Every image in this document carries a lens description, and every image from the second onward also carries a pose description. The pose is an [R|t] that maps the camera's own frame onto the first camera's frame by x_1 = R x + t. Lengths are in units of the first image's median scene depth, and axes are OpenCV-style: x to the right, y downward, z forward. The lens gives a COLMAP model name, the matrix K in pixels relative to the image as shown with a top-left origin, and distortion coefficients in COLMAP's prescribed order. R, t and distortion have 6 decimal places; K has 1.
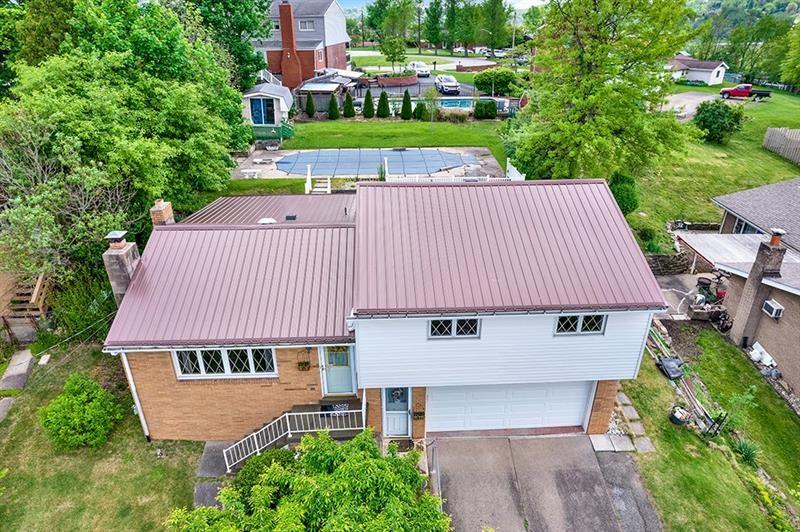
lens RADIAL K [[519.0, 0, 407.1], [0, 519.0, 263.2], [0, 0, 1]] dist [-0.023957, 0.011254]
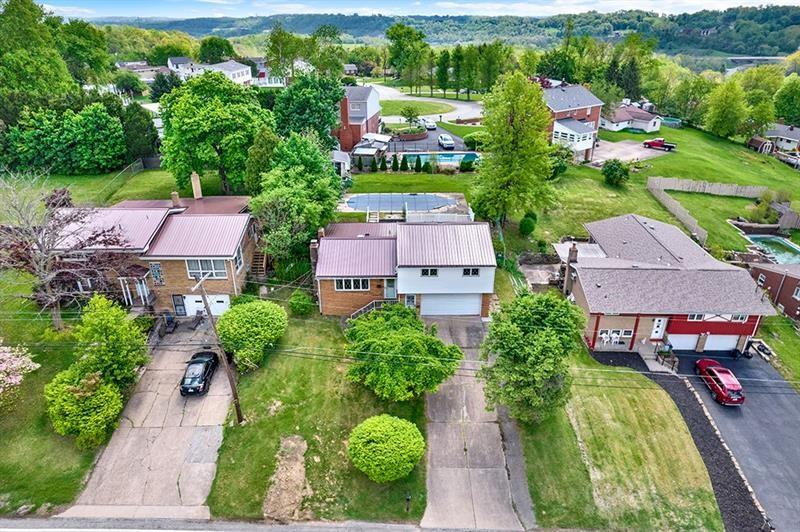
lens RADIAL K [[519.0, 0, 401.0], [0, 519.0, 271.1], [0, 0, 1]] dist [-0.023957, 0.011254]
pose [[0.999136, 0.015627, -0.038521, 0.020406], [-0.015520, 0.999875, 0.003080, 0.054319], [0.038564, -0.002480, 0.999253, -1.038496]]
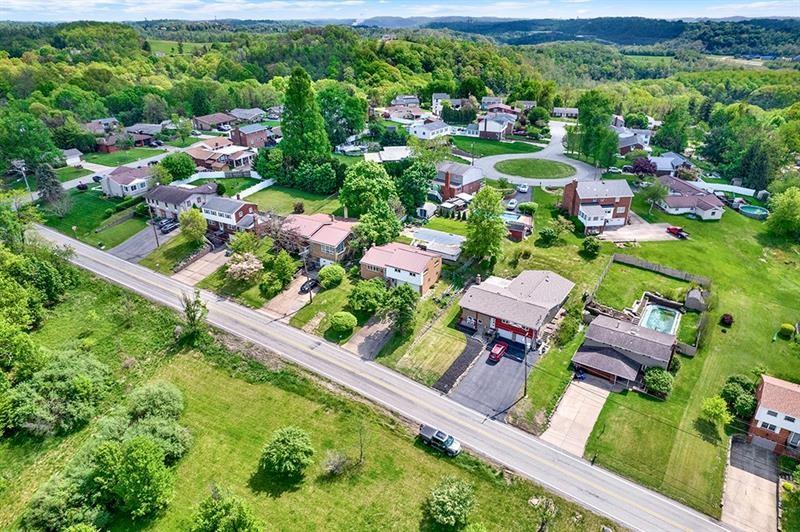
lens RADIAL K [[519.0, 0, 399.7], [0, 519.0, 263.5], [0, 0, 1]] dist [-0.023957, 0.011254]
pose [[0.826358, 0.237462, -0.510631, 1.921889], [-0.240862, 0.968661, 0.060673, -0.214105], [0.509036, 0.072854, 0.857657, -2.647621]]
